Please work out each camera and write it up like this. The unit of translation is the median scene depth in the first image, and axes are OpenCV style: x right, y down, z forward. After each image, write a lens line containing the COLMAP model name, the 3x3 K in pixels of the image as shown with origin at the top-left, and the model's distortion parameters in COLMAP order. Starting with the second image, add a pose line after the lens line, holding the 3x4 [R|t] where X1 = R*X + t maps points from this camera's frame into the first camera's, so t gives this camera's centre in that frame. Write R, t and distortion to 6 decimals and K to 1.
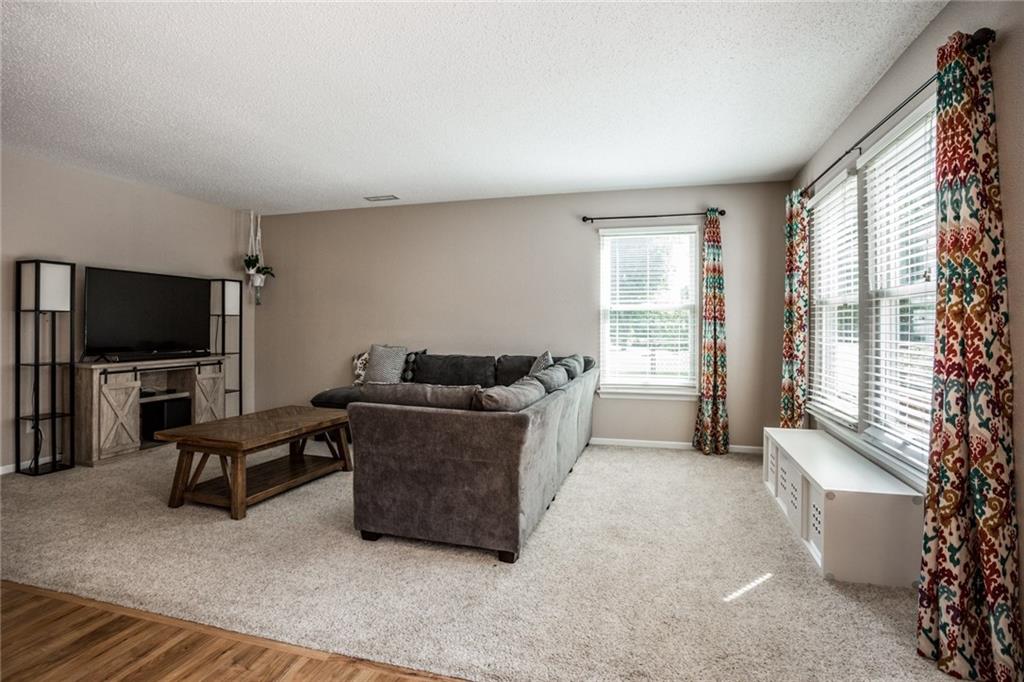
lens RADIAL K [[521.2, 0, 510.2], [0, 521.2, 322.8], [0, 0, 1]] dist [-0.015552, 0.001197]
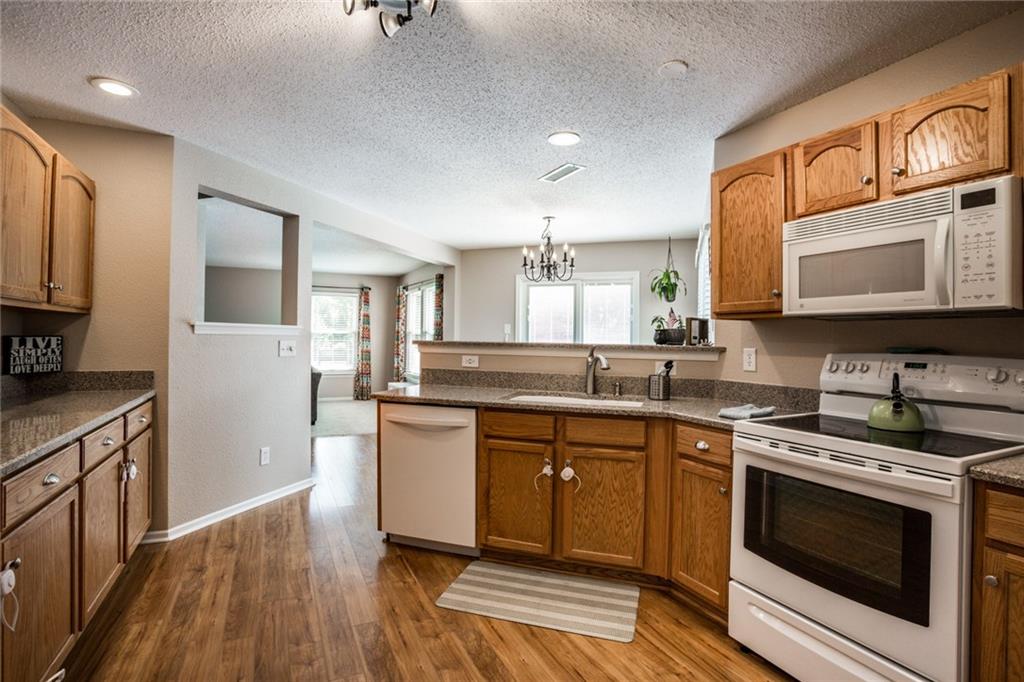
lens RADIAL K [[521.2, 0, 514.7], [0, 521.2, 335.1], [0, 0, 1]] dist [-0.015552, 0.001197]
pose [[0.739083, 0.015081, 0.673446, -0.675824], [-0.015159, 0.999869, -0.005756, -0.019051], [-0.673444, -0.005955, 0.739214, -1.131358]]
